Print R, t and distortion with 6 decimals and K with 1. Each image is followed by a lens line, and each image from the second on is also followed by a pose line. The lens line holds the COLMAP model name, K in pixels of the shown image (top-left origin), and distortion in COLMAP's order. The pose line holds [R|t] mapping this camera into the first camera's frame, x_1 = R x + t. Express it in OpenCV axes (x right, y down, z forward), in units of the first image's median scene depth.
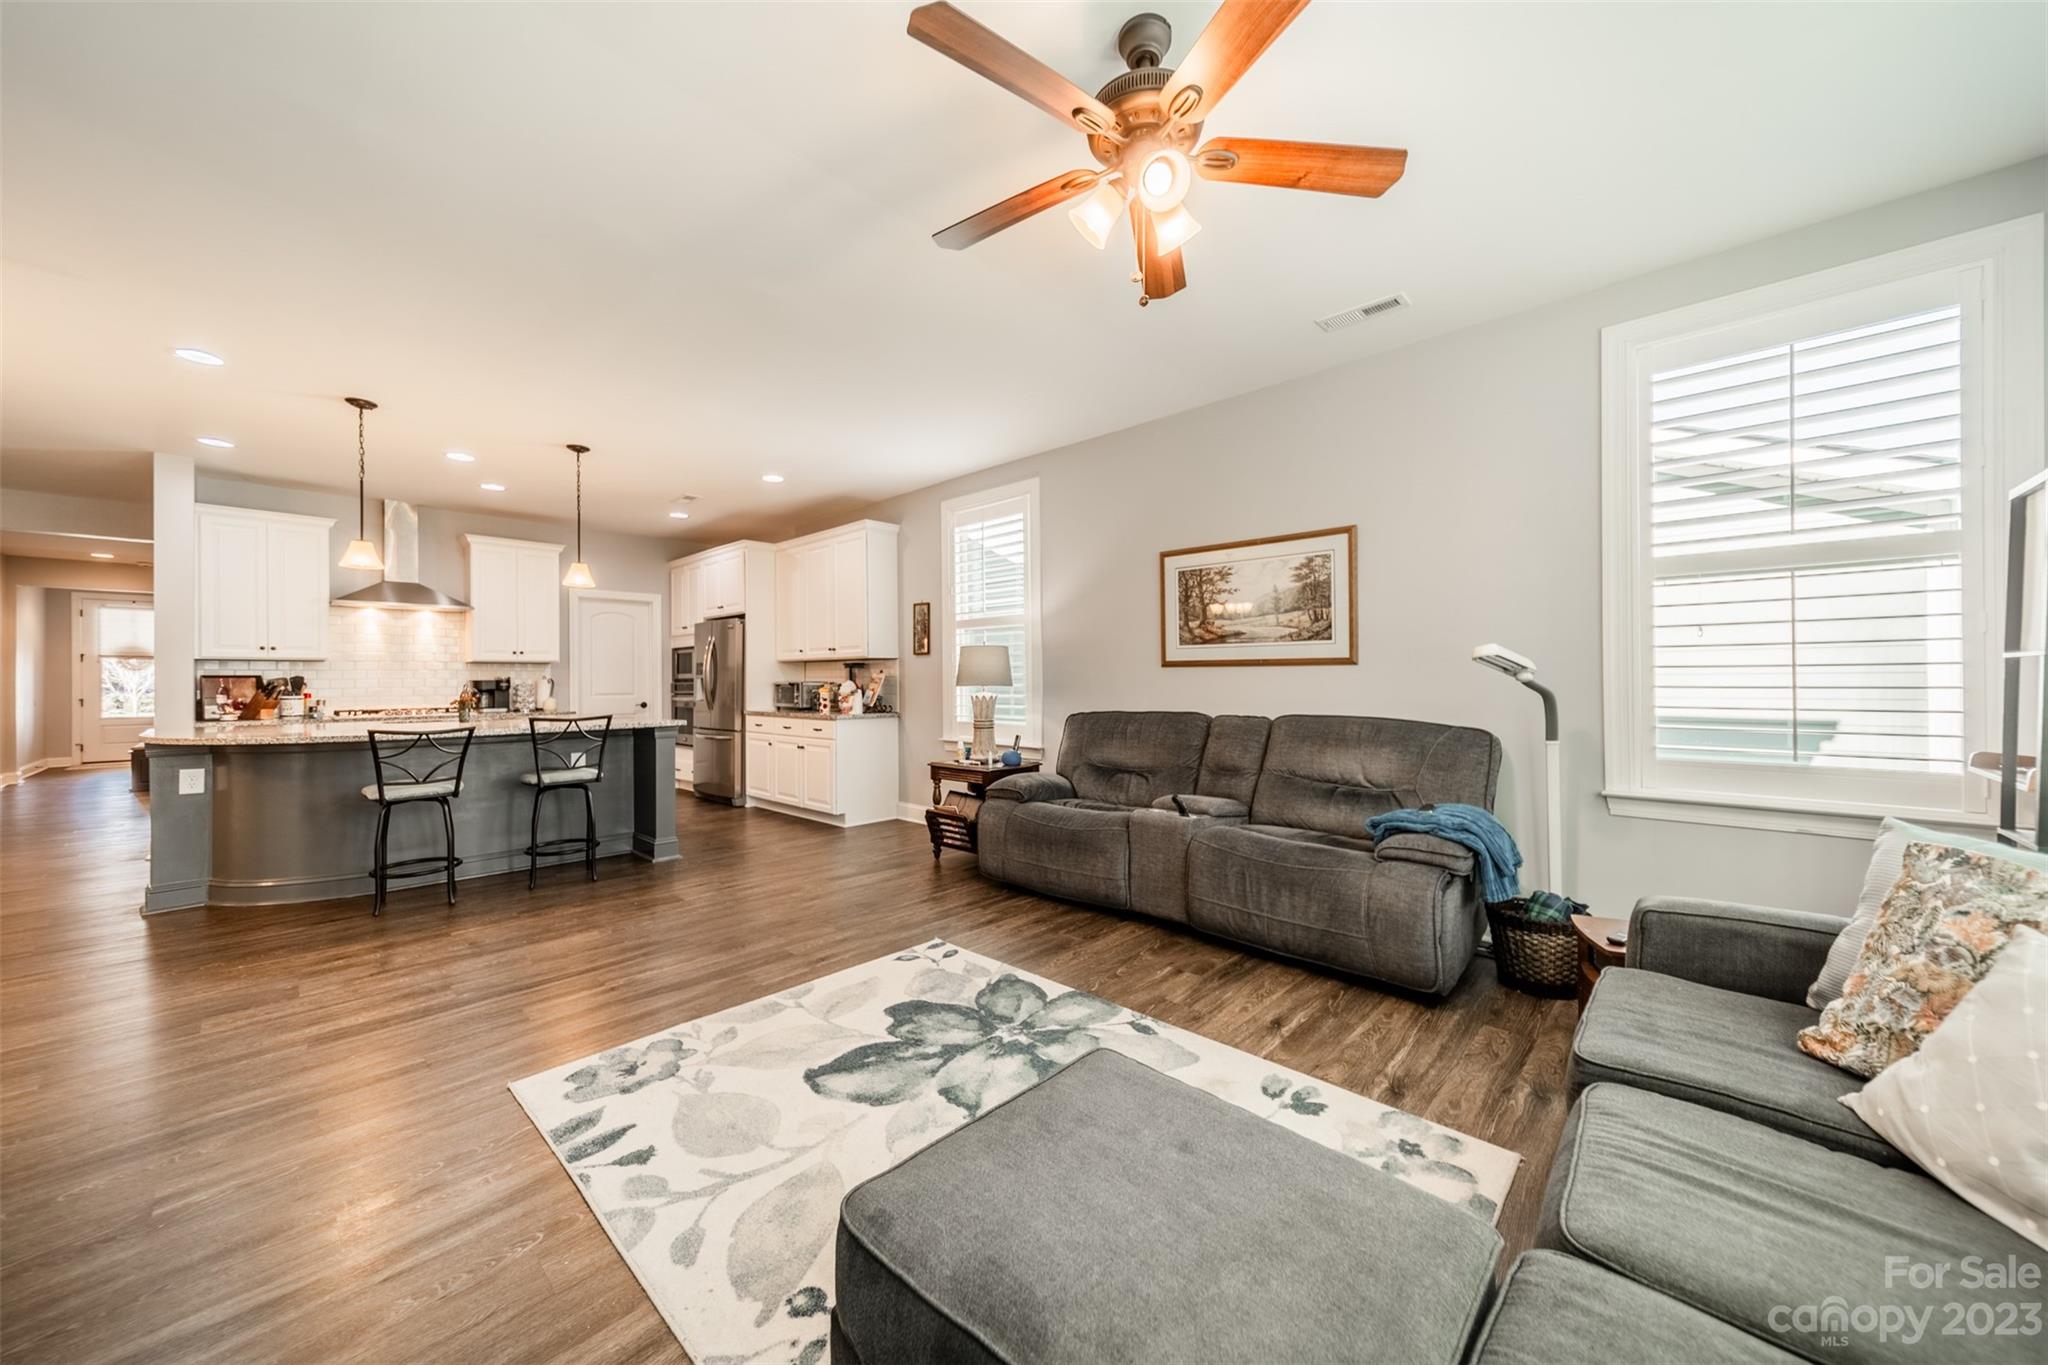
lens RADIAL K [[728.8, 0, 1029.3], [0, 728.8, 676.0], [0, 0, 1]] dist [0.007538, 0.000054]
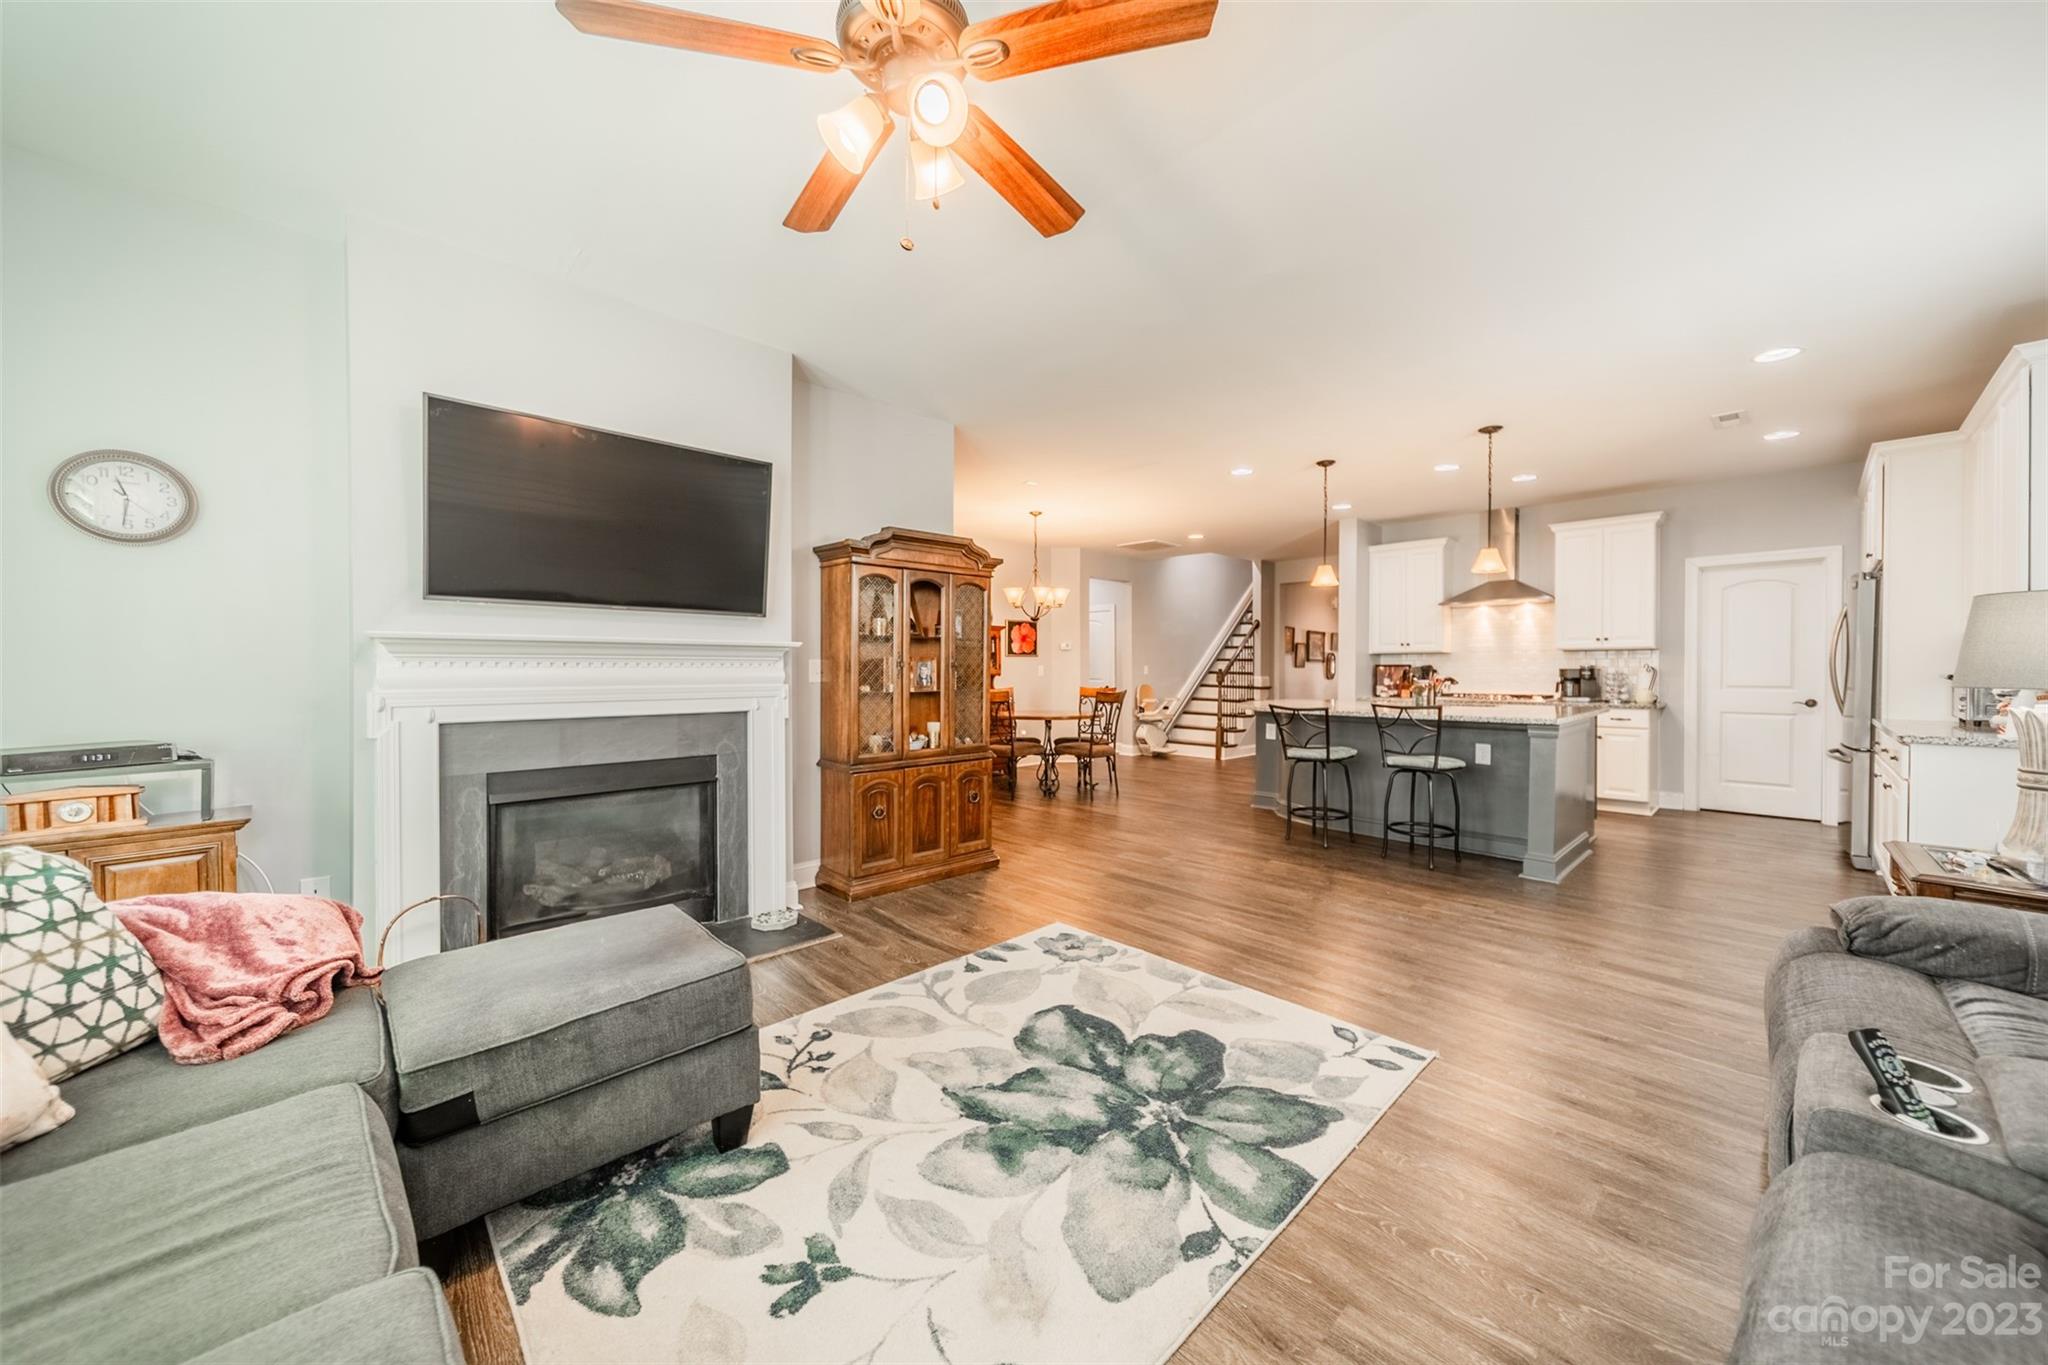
lens RADIAL K [[728.8, 0, 1029.3], [0, 728.8, 676.0], [0, 0, 1]] dist [0.007538, 0.000054]
pose [[-0.051402, 0.013726, -0.998584, 0.714096], [0.006257, 0.999890, 0.013422, -0.004649], [0.998658, -0.005558, -0.051482, 0.823341]]
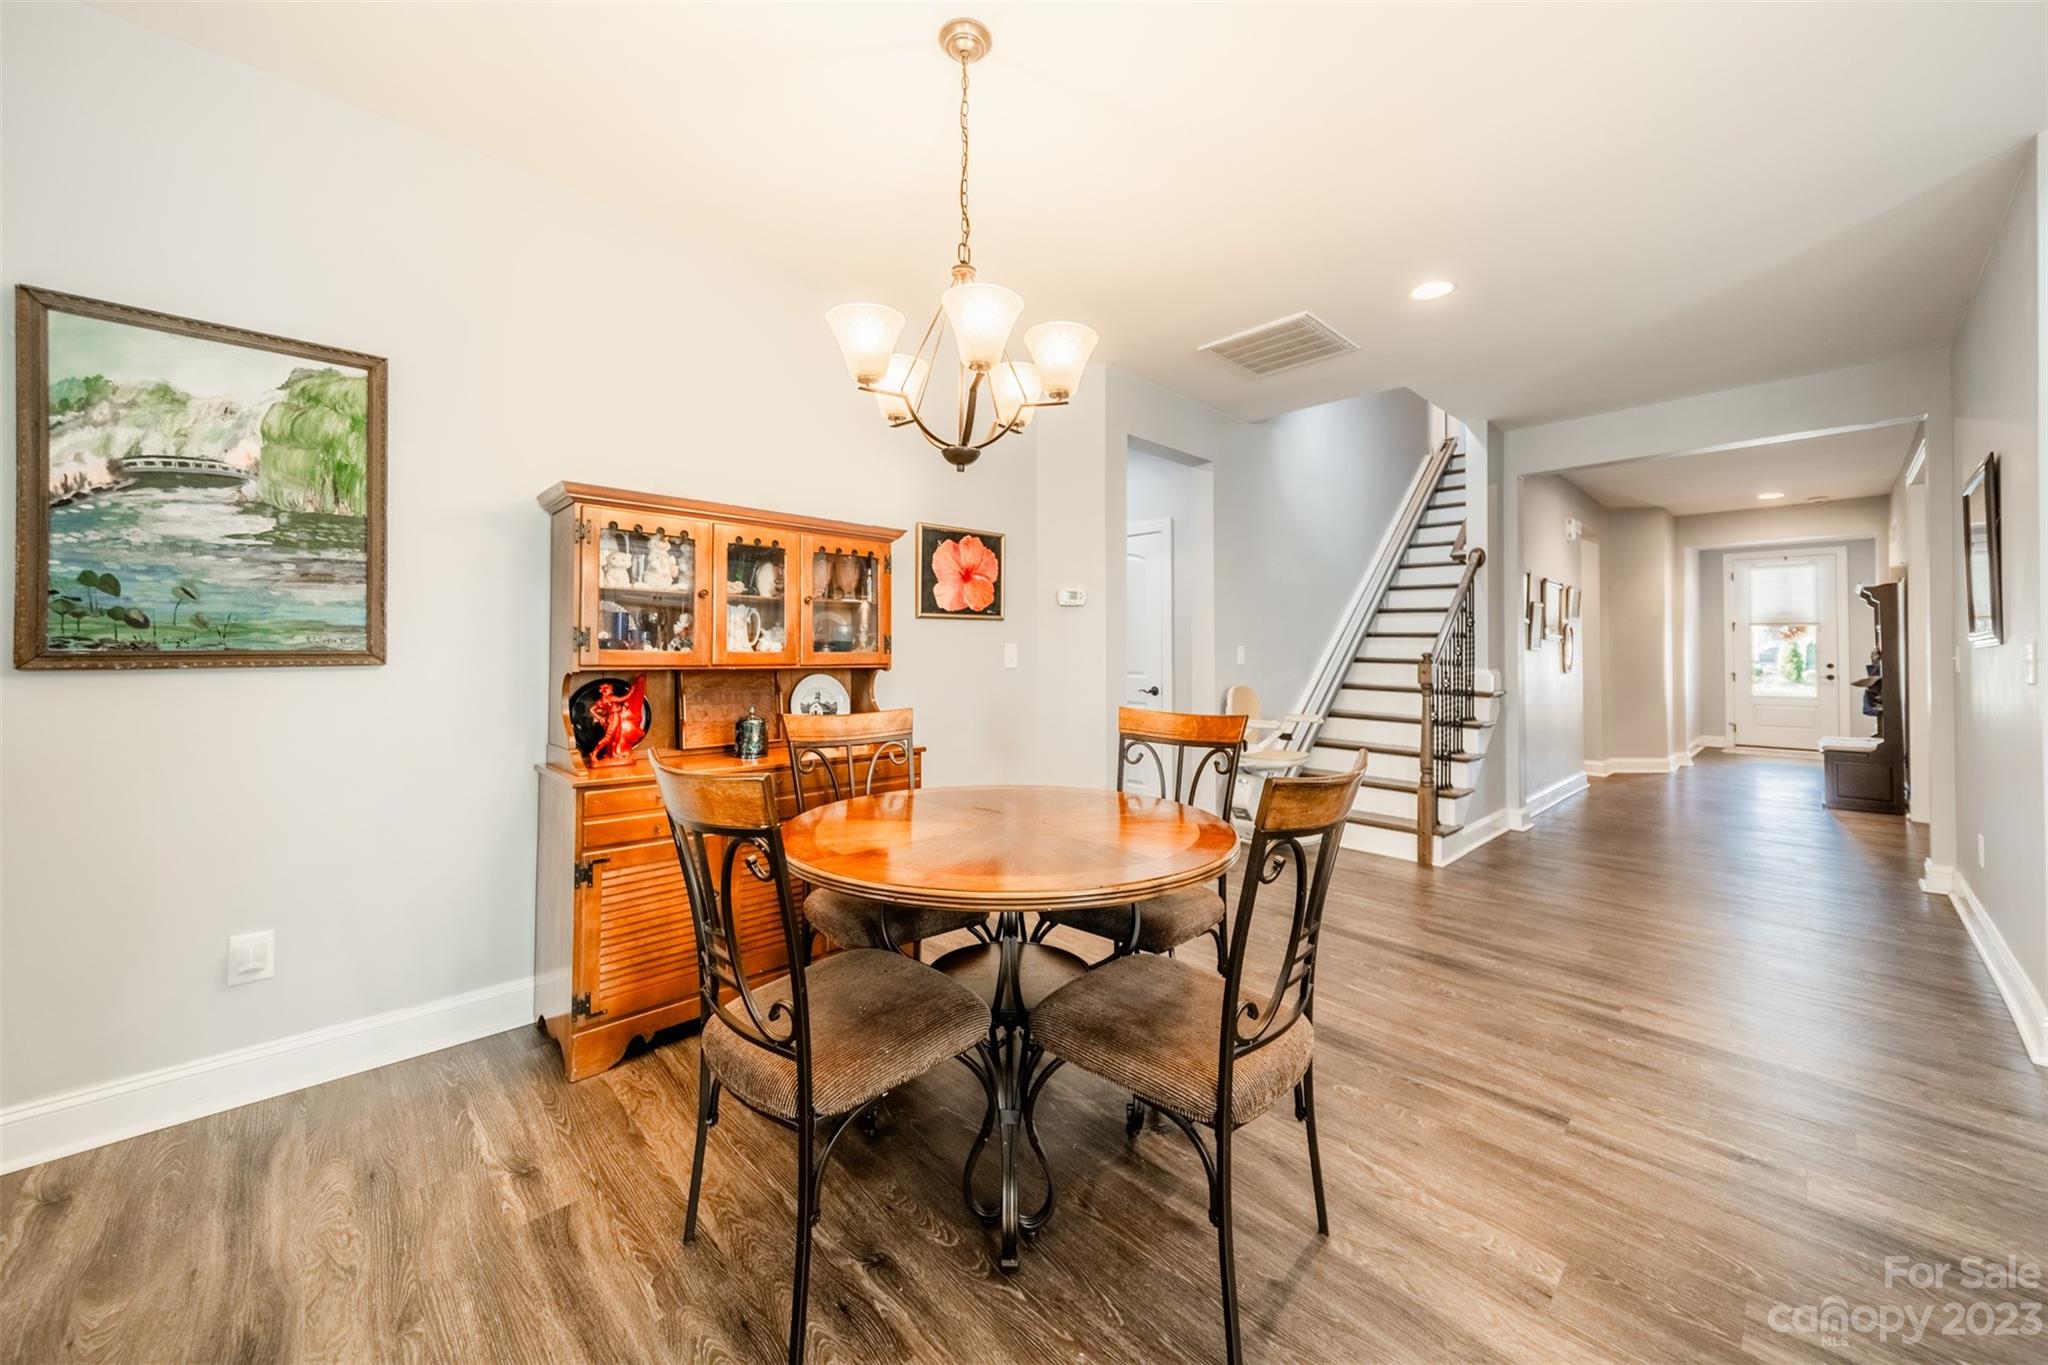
lens RADIAL K [[739.9, 0, 1017.3], [0, 739.9, 642.8], [0, 0, 1]] dist [0.000500, 0.000025]
pose [[-0.068889, -0.007480, -0.997596, -1.354215], [0.000992, 0.999971, -0.007566, 0.002748], [0.997624, -0.001511, -0.068880, 0.810622]]
